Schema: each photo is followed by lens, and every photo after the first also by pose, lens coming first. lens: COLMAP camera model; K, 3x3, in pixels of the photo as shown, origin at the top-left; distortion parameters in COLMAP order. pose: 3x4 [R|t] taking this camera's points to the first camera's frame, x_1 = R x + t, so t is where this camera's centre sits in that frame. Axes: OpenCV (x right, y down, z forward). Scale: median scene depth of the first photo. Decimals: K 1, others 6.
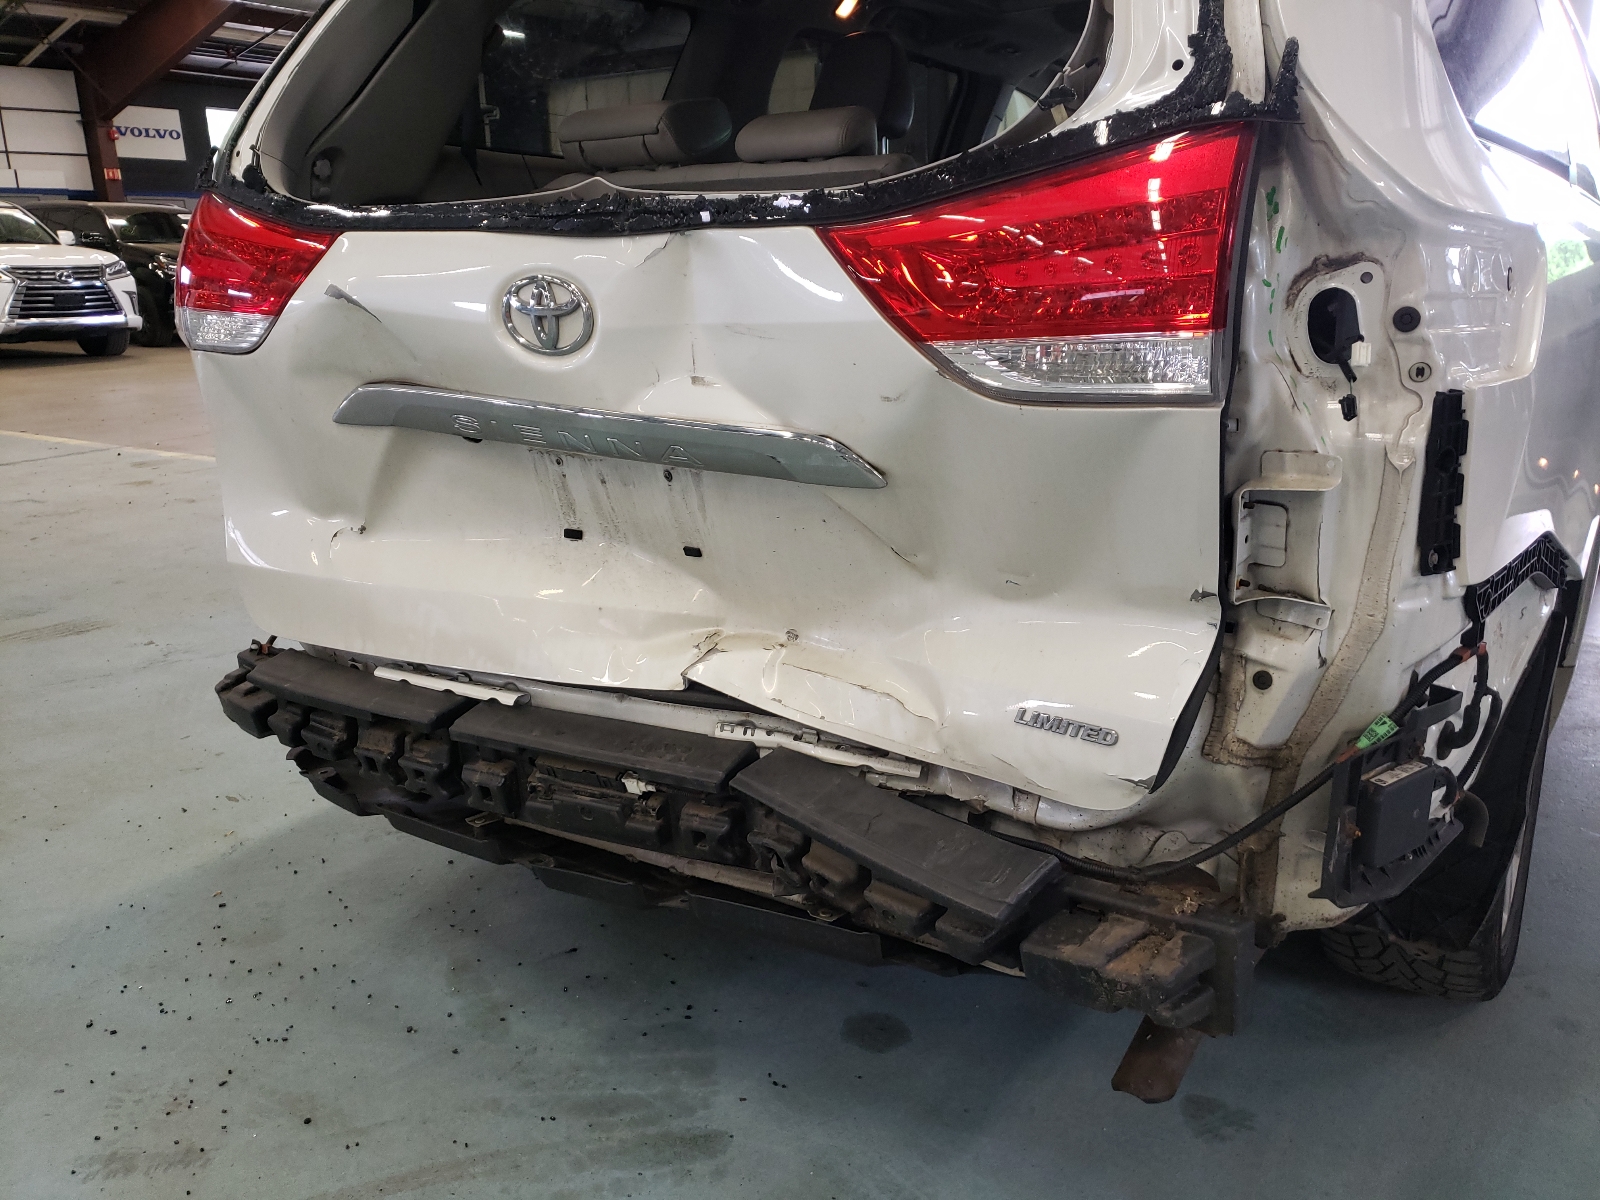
lens RADIAL K [[1227.5, 0, 802.8], [0, 1227.5, 658.3], [0, 0, 1]] dist [0.010027, 0.001559]
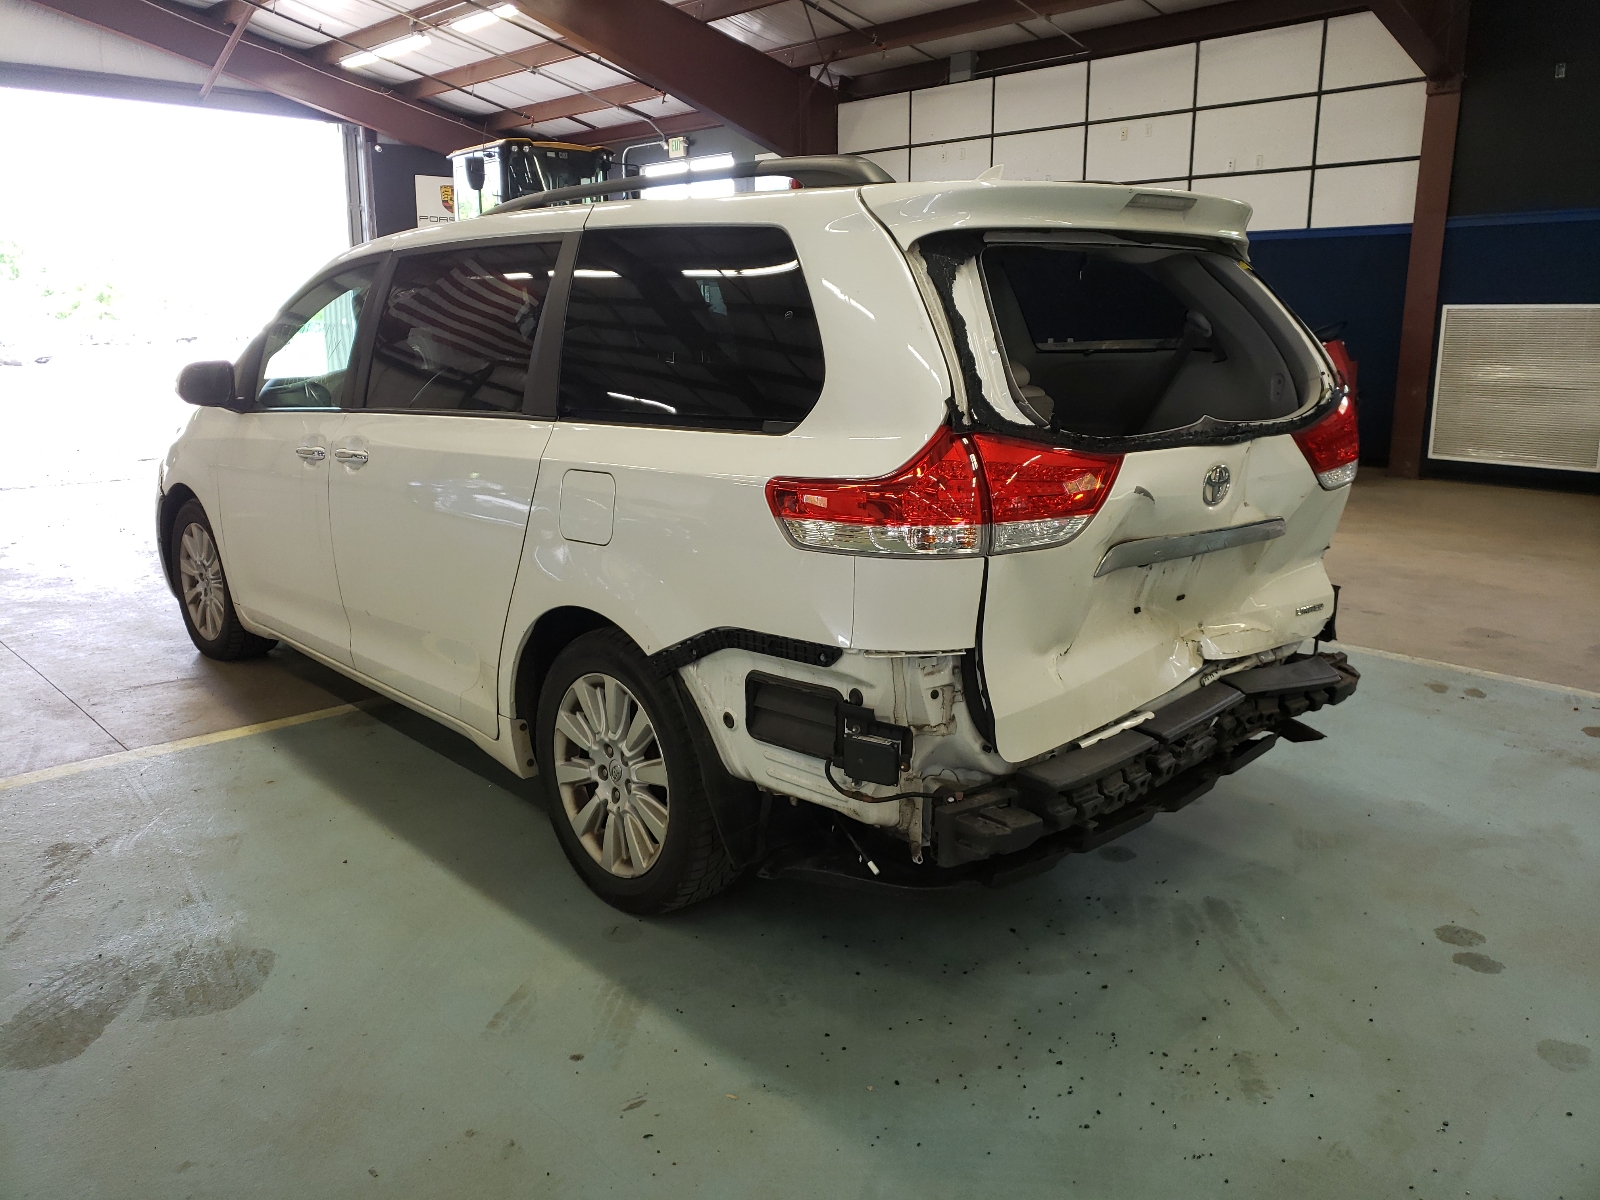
lens RADIAL K [[1227.5, 0, 802.8], [0, 1227.5, 658.3], [0, 0, 1]] dist [0.010027, 0.001559]
pose [[0.242449, -0.240437, 0.939898, -1.868537], [0.310853, 0.936979, 0.159504, -0.442821], [-0.919015, 0.253498, 0.301910, 0.897041]]
